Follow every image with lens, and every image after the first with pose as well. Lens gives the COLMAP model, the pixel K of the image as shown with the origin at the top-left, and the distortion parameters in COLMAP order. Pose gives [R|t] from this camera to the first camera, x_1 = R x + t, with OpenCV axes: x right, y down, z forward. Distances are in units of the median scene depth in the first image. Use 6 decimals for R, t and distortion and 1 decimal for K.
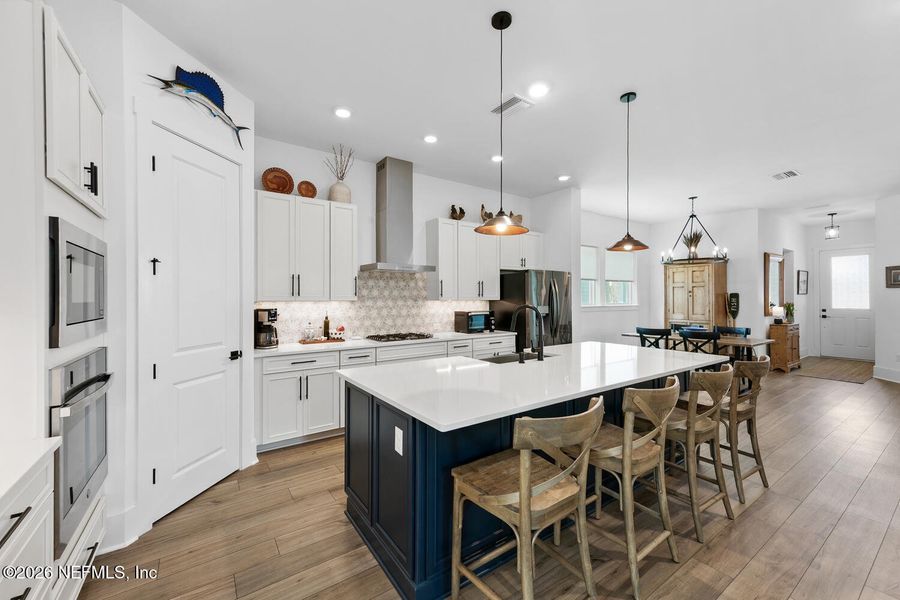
lens RADIAL K [[360.9, 0, 449.9], [0, 360.9, 296.2], [0, 0, 1]] dist [0.015623, 0.000097]
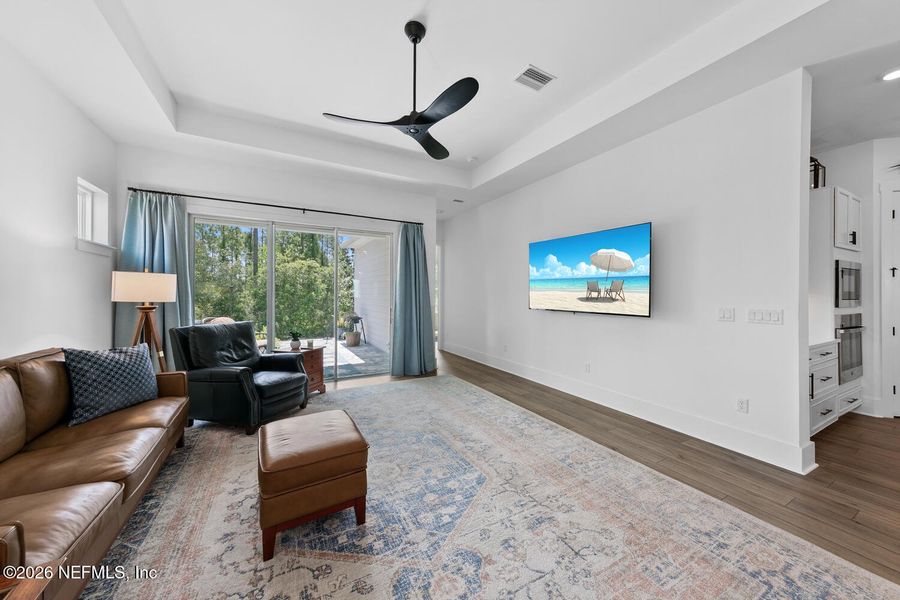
lens RADIAL K [[324.0, 0, 463.1], [0, 324.0, 290.5], [0, 0, 1]] dist [0.009684, -0.000022]
pose [[-0.085307, 0.001690, -0.996353, 0.325752], [0.001397, 0.999998, 0.001576, 0.000886], [0.996354, -0.001258, -0.085309, -0.319871]]
